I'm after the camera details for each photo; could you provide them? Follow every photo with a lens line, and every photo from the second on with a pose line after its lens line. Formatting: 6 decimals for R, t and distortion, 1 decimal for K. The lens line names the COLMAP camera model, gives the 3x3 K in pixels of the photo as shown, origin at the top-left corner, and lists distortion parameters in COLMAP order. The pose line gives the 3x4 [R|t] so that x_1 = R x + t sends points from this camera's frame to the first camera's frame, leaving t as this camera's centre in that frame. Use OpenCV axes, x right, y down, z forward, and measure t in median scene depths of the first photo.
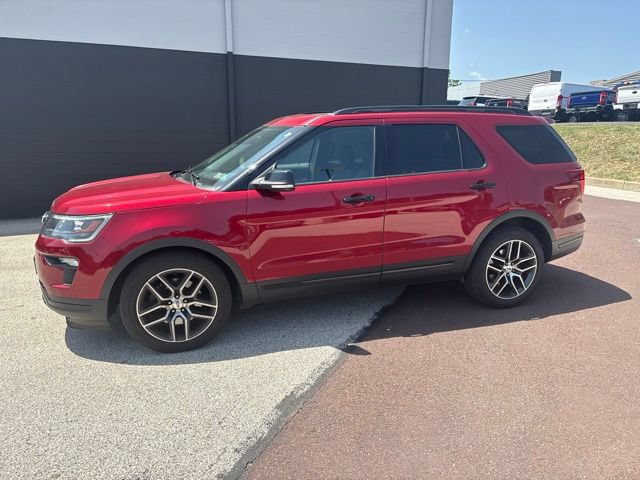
lens RADIAL K [[510.3, 0, 347.7], [0, 510.3, 237.8], [0, 0, 1]] dist [0.063408, -0.070252]
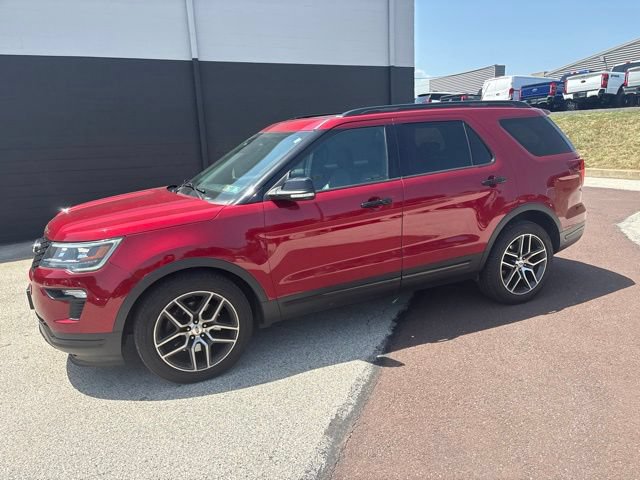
lens RADIAL K [[510.3, 0, 347.7], [0, 510.3, 237.8], [0, 0, 1]] dist [0.063408, -0.070252]
pose [[0.994269, -0.070565, 0.080316, -0.115294], [0.070860, 0.997486, -0.000827, -0.014692], [-0.080055, 0.006514, 0.996769, 0.053246]]
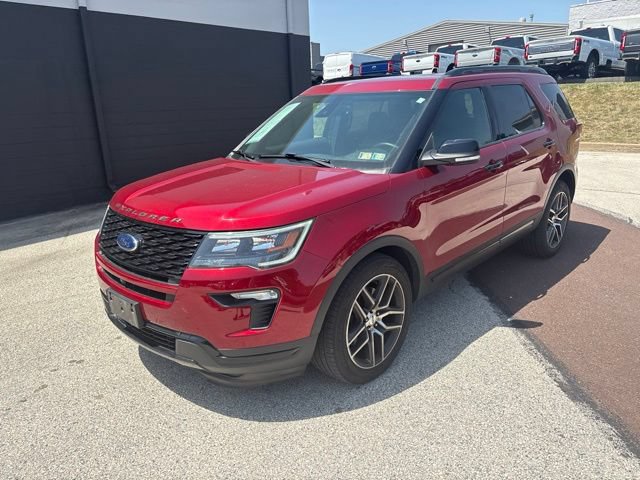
lens RADIAL K [[500.6, 0, 371.1], [0, 500.6, 232.0], [0, 0, 1]] dist [0.040827, -0.006860]
pose [[0.879709, -0.163113, 0.446661, -0.613775], [0.142259, 0.986583, 0.080100, -0.063290], [-0.453733, -0.006923, 0.891111, 0.285690]]
